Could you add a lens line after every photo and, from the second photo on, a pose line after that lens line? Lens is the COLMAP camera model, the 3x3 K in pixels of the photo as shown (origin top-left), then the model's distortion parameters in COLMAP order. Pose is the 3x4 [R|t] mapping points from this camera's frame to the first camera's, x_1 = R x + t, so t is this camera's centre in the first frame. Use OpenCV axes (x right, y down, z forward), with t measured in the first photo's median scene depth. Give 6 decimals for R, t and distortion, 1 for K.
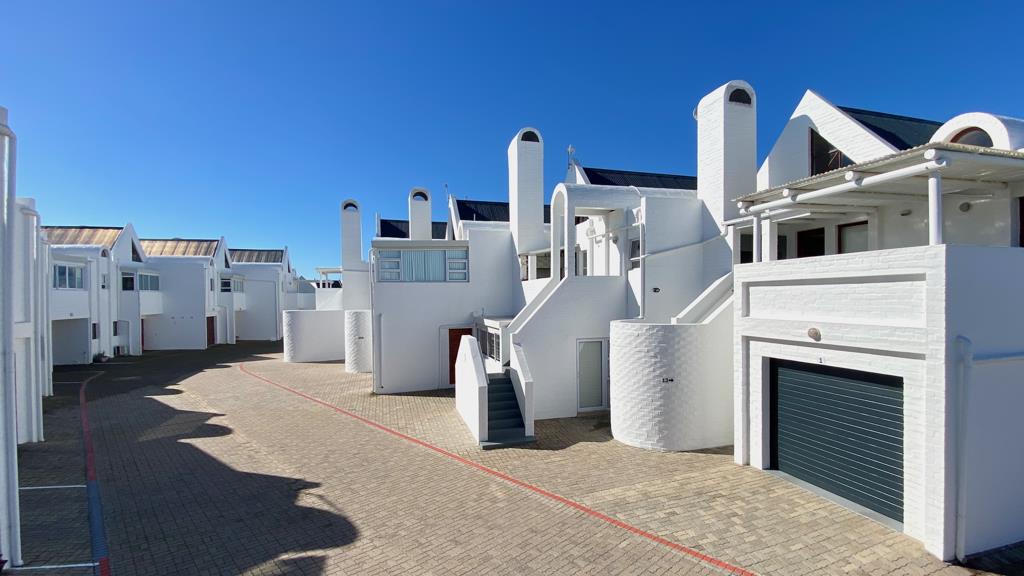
lens RADIAL K [[450.3, 0, 512.9], [0, 450.3, 308.7], [0, 0, 1]] dist [-0.001601, -0.000393]
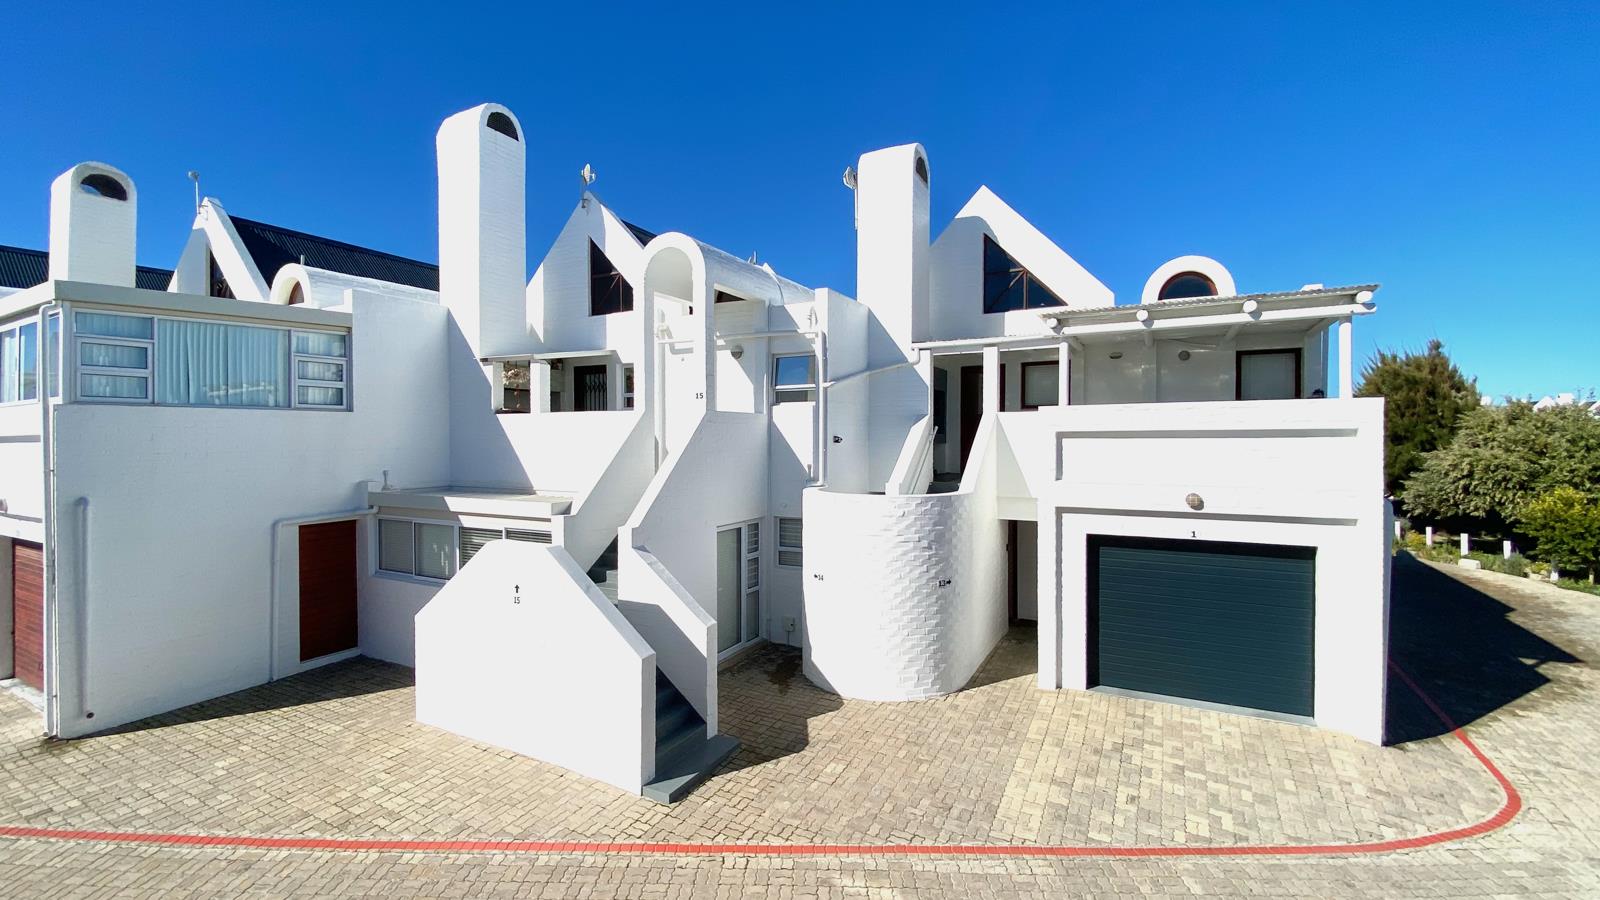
lens RADIAL K [[659.0, 0, 800.0], [0, 659.0, 450.0], [0, 0, 1]] dist [0.030280, -0.029716]
pose [[0.708767, 0.001256, 0.705442, -0.448178], [0.011658, 0.999841, -0.013493, -0.017887], [-0.705347, 0.017787, 0.708639, 0.471202]]
